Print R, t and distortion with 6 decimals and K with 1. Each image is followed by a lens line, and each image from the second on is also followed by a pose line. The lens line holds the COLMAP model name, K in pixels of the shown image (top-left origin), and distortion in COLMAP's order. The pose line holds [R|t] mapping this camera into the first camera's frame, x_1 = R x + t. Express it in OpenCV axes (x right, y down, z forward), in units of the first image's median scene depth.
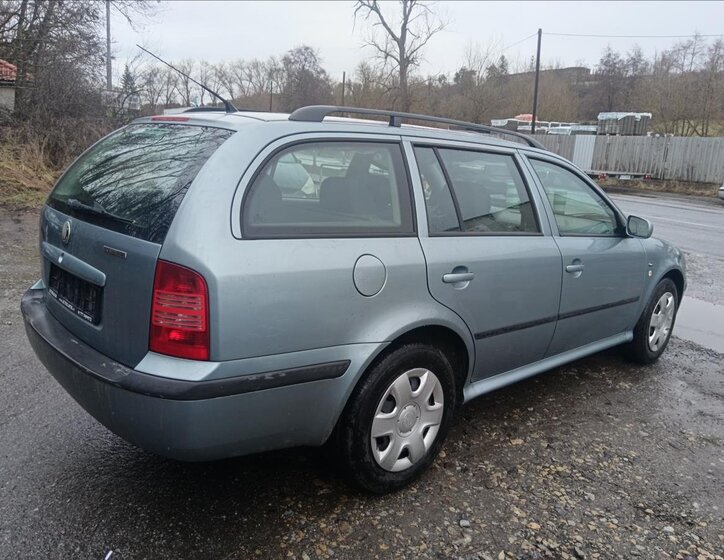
lens RADIAL K [[581.1, 0, 362.0], [0, 581.1, 280.0], [0, 0, 1]] dist [0.004955, -0.006347]
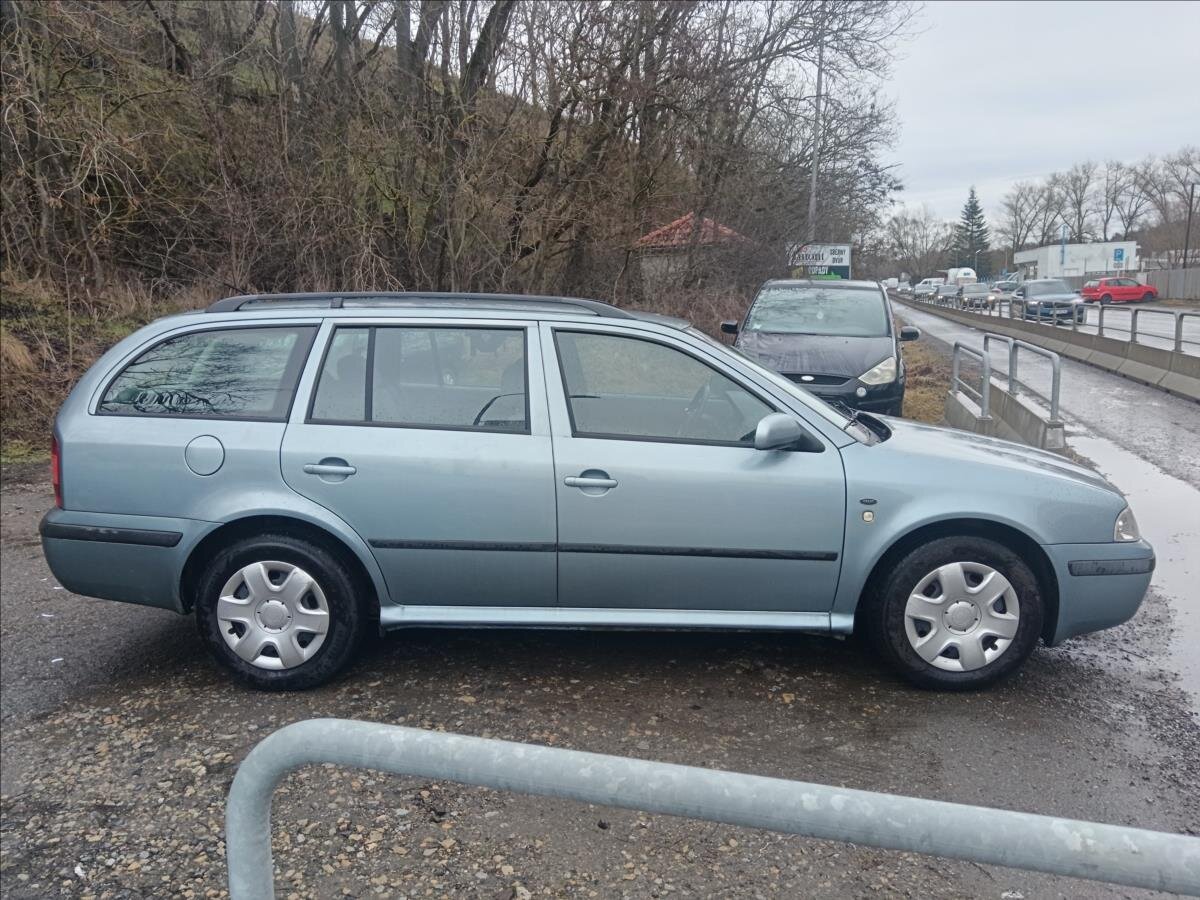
lens RADIAL K [[935.3, 0, 598.9], [0, 935.3, 450.0], [0, 0, 1]] dist [0.002002, -0.007205]
pose [[0.723247, 0.046282, -0.689036, 0.986074], [-0.102596, 0.993881, -0.040932, -0.012629], [0.682926, 0.100297, 0.723570, 0.153935]]
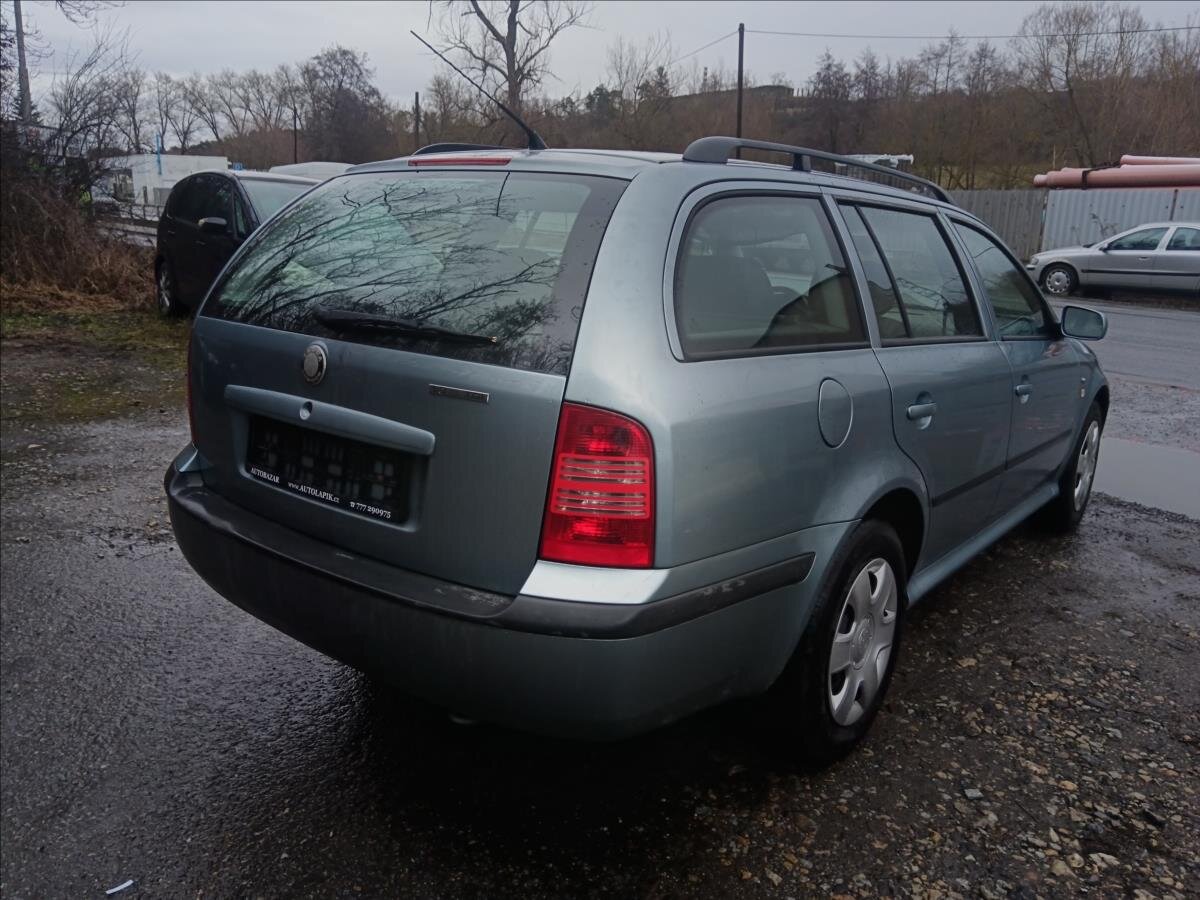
lens RADIAL K [[935.3, 0, 598.9], [0, 935.3, 450.0], [0, 0, 1]] dist [0.002002, -0.007205]
pose [[0.986828, -0.057959, 0.151037, -0.224916], [0.054778, 0.998182, 0.025140, -0.004210], [-0.152219, -0.016535, 0.988208, 0.033566]]
